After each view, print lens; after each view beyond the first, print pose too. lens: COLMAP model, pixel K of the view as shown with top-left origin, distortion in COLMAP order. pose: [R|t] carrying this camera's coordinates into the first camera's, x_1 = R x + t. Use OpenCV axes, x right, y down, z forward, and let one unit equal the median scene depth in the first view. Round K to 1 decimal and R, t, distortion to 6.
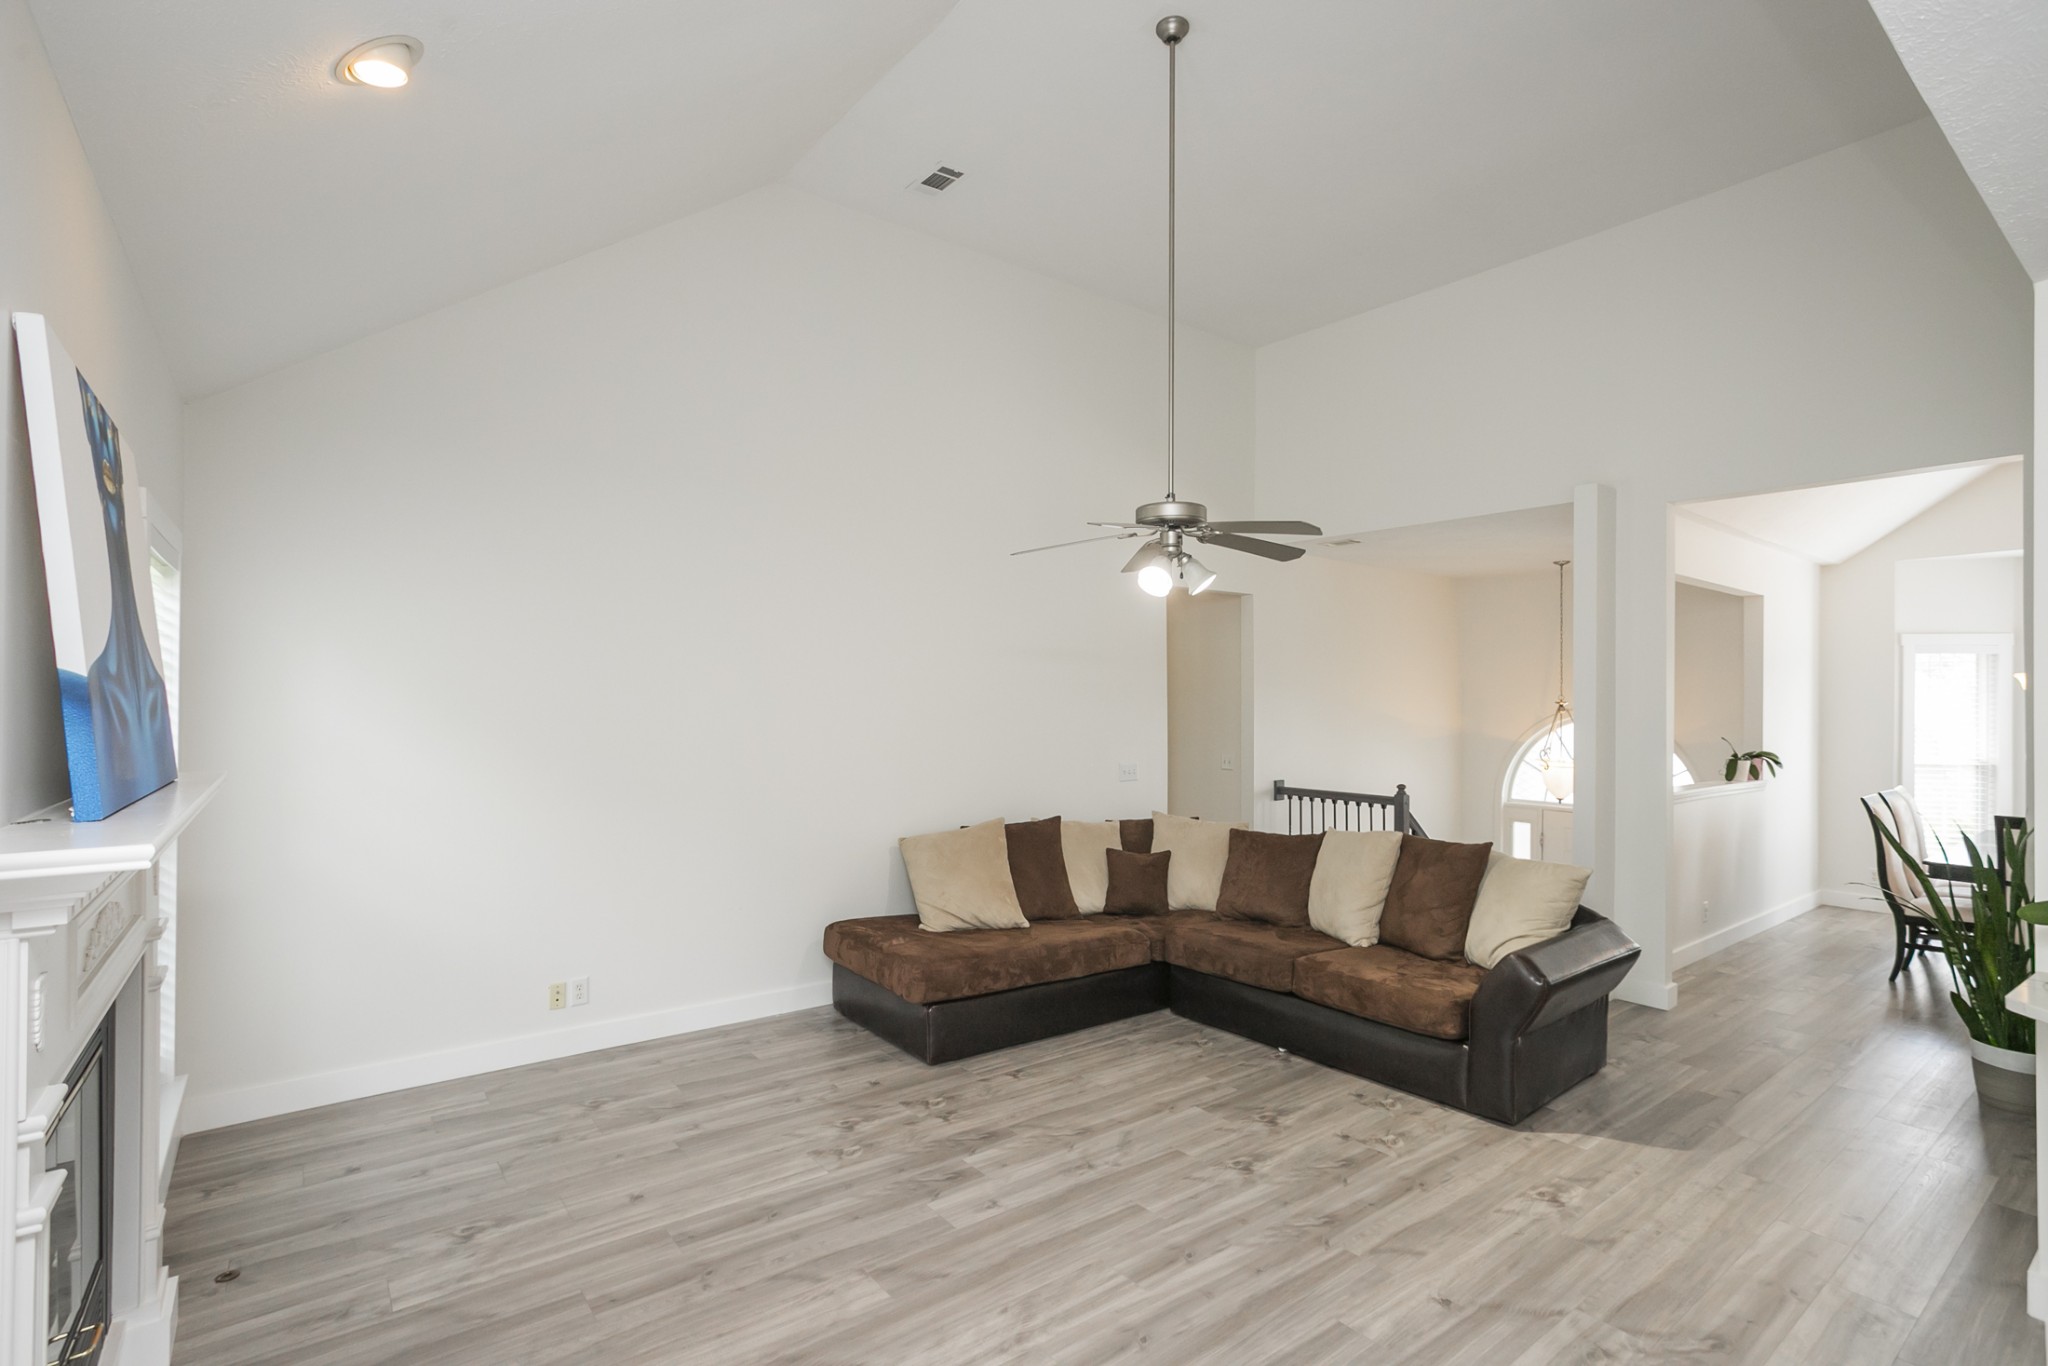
lens RADIAL K [[960.8, 0, 1030.5], [0, 960.8, 681.5], [0, 0, 1]] dist [-0.027507, 0.012891]
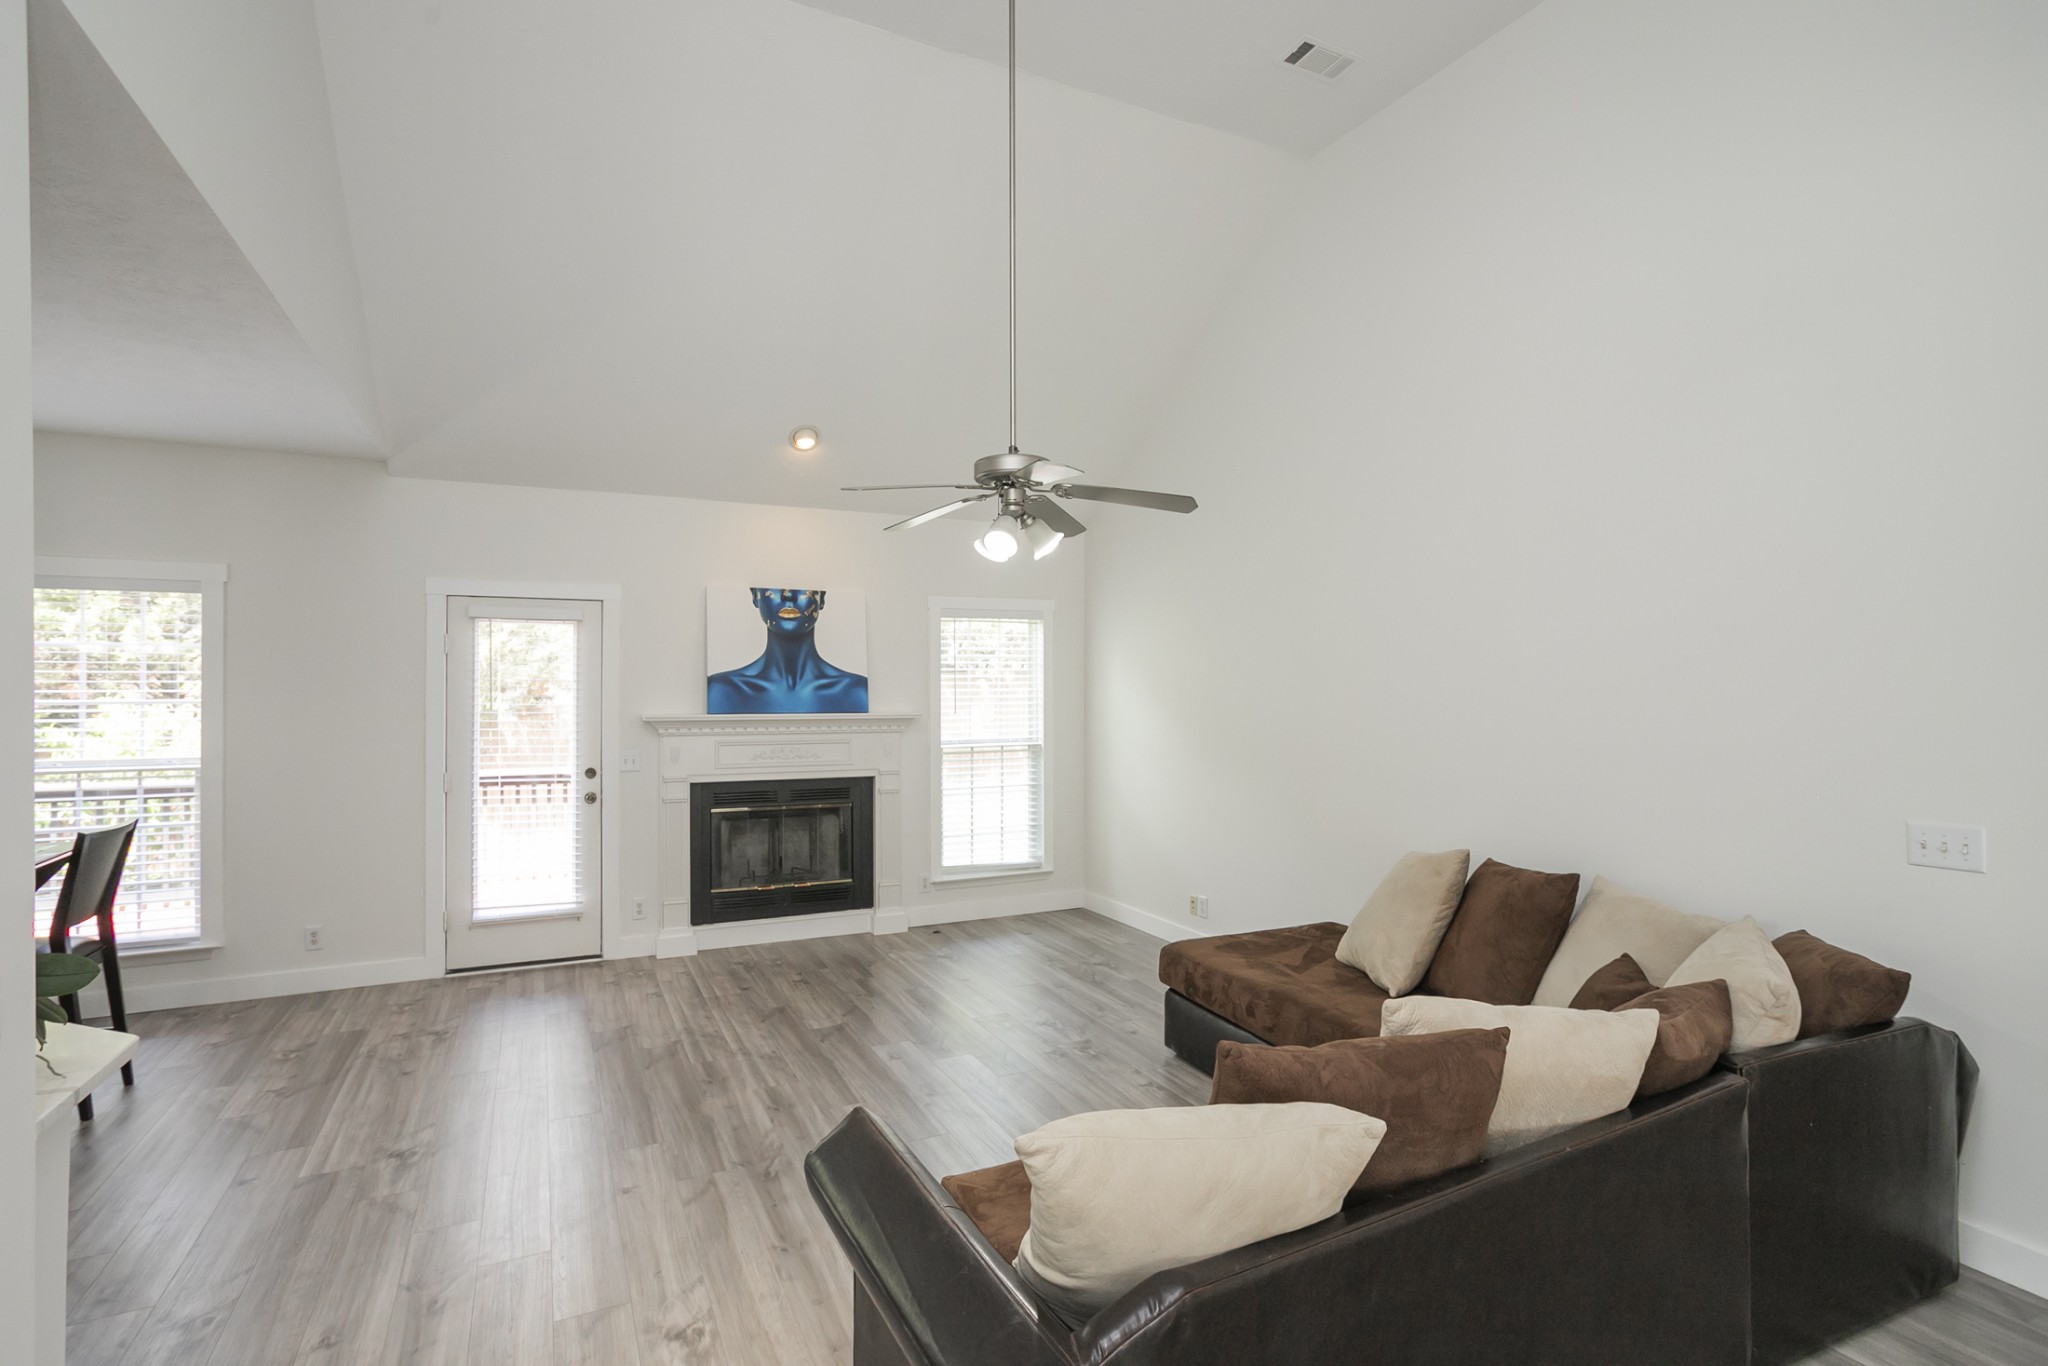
lens RADIAL K [[1014.3, 0, 992.5], [0, 1014.3, 687.4], [0, 0, 1]] dist [-0.053622, 0.001389]
pose [[-0.229251, -0.009324, -0.973323, 1.269948], [0.012714, 0.999840, -0.012572, 0.062509], [0.973284, -0.015257, -0.229096, 1.449669]]
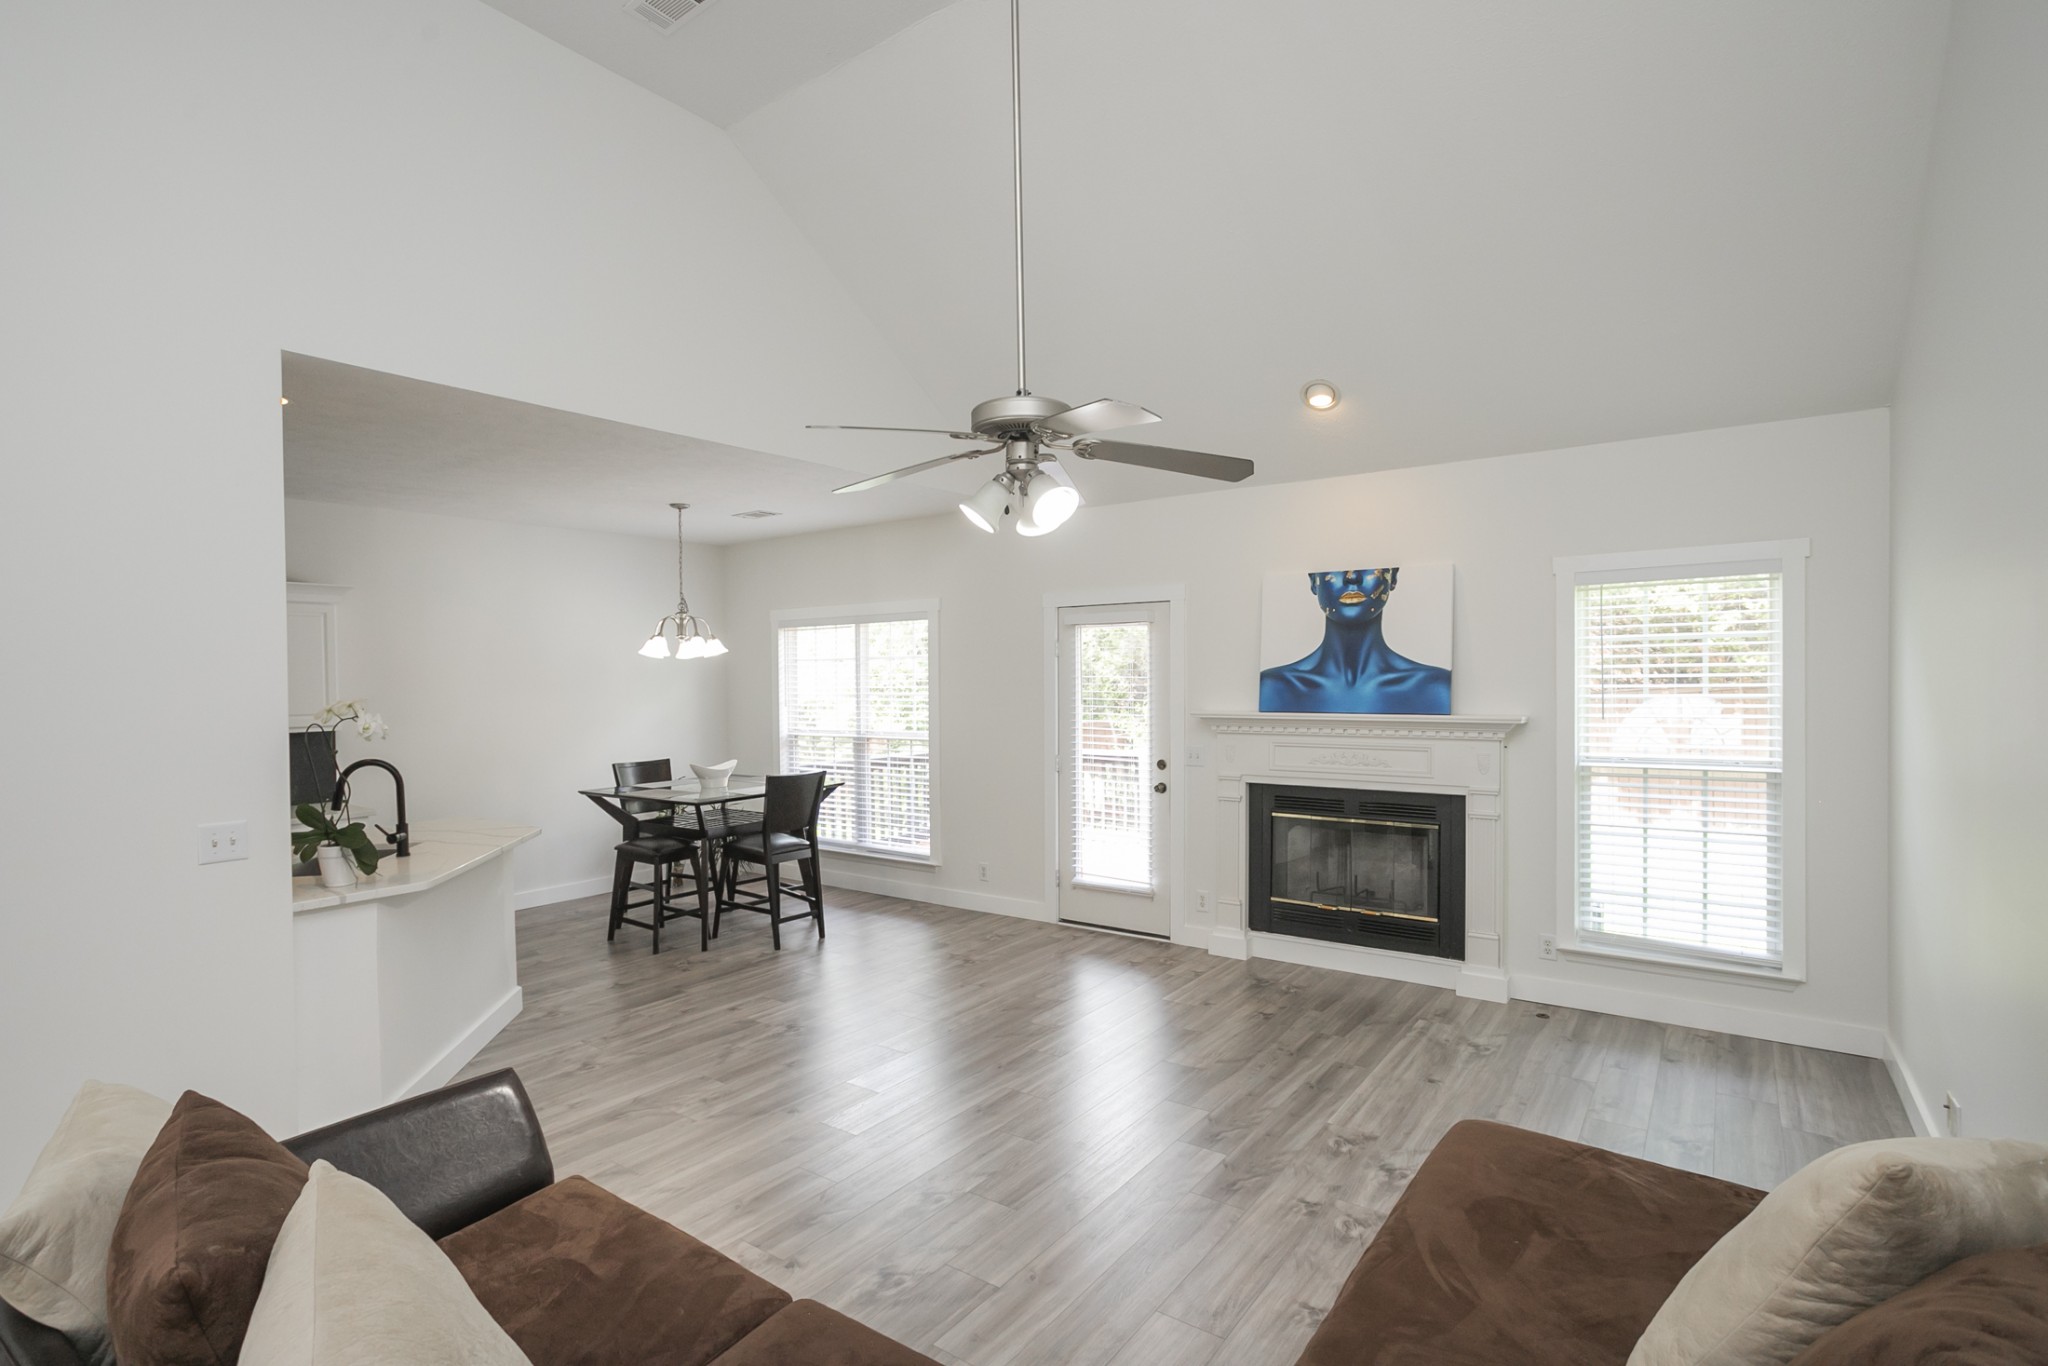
lens RADIAL K [[960.8, 0, 1020.6], [0, 960.8, 695.4], [0, 0, 1]] dist [-0.027507, 0.012891]
pose [[-0.962490, -0.000135, -0.271316, 0.416808], [-0.000471, 0.999999, 0.001174, 0.051529], [0.271316, 0.001257, -0.962490, 2.028550]]
